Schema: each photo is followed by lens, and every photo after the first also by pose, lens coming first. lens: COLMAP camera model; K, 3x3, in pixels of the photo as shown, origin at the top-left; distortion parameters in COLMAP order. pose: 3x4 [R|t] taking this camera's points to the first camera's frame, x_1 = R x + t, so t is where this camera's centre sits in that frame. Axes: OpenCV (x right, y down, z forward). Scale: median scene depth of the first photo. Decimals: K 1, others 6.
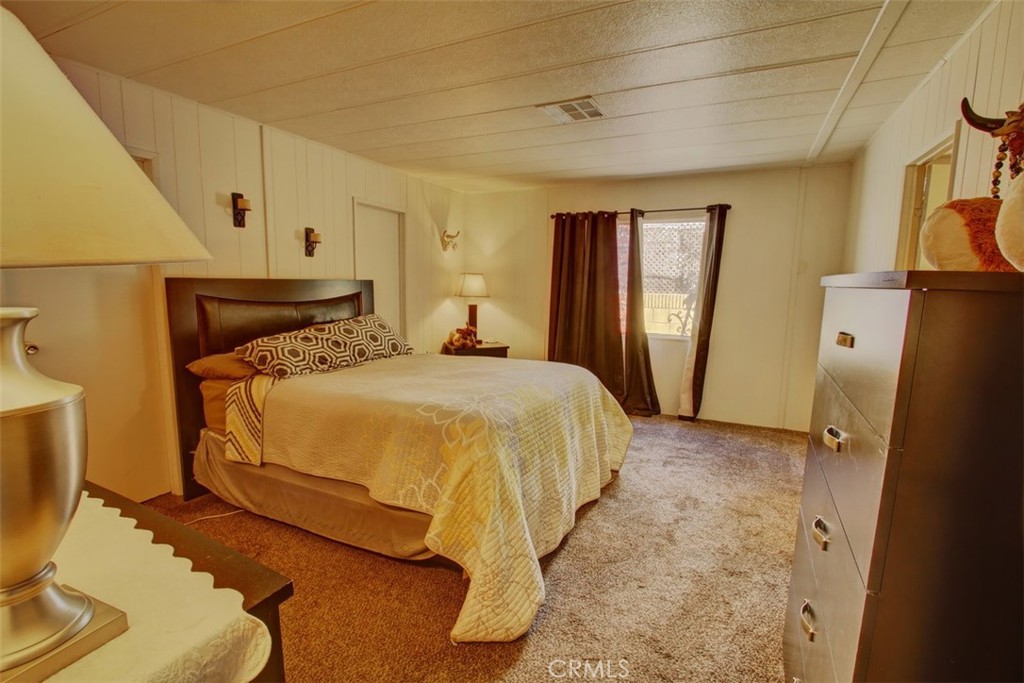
lens RADIAL K [[473.9, 0, 509.6], [0, 473.9, 344.5], [0, 0, 1]] dist [-0.011052, 0.000506]
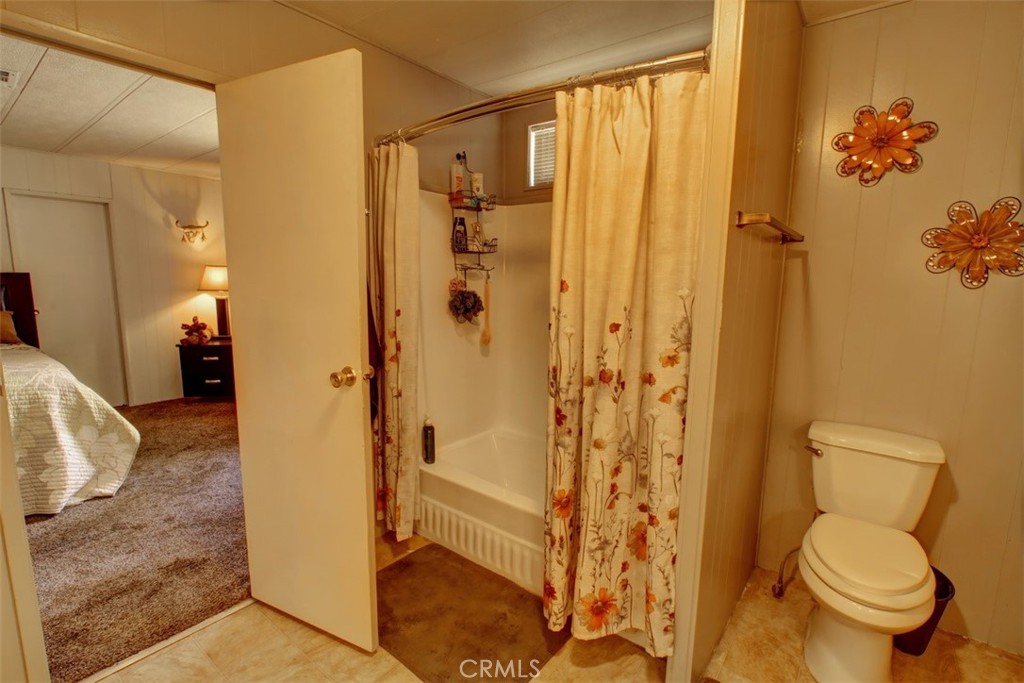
lens RADIAL K [[473.9, 0, 509.6], [0, 473.9, 344.5], [0, 0, 1]] dist [-0.011052, 0.000506]
pose [[0.977726, 0.019975, -0.208933, 0.891002], [-0.020039, 0.999798, 0.001813, -0.010153], [0.208927, 0.002414, 0.977928, 0.271023]]
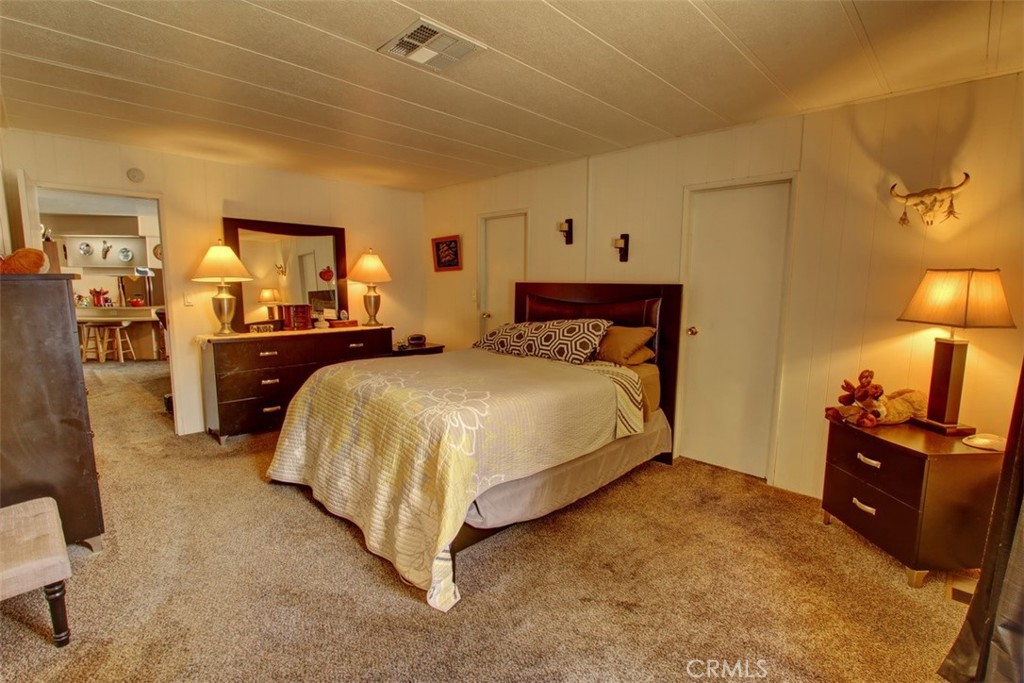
lens RADIAL K [[473.9, 0, 509.6], [0, 473.9, 344.5], [0, 0, 1]] dist [-0.011052, 0.000506]
pose [[-0.319049, 0.097767, -0.942682, 0.579919], [-0.148518, 0.977218, 0.151614, -0.116768], [0.936029, 0.188378, -0.297260, 0.999440]]
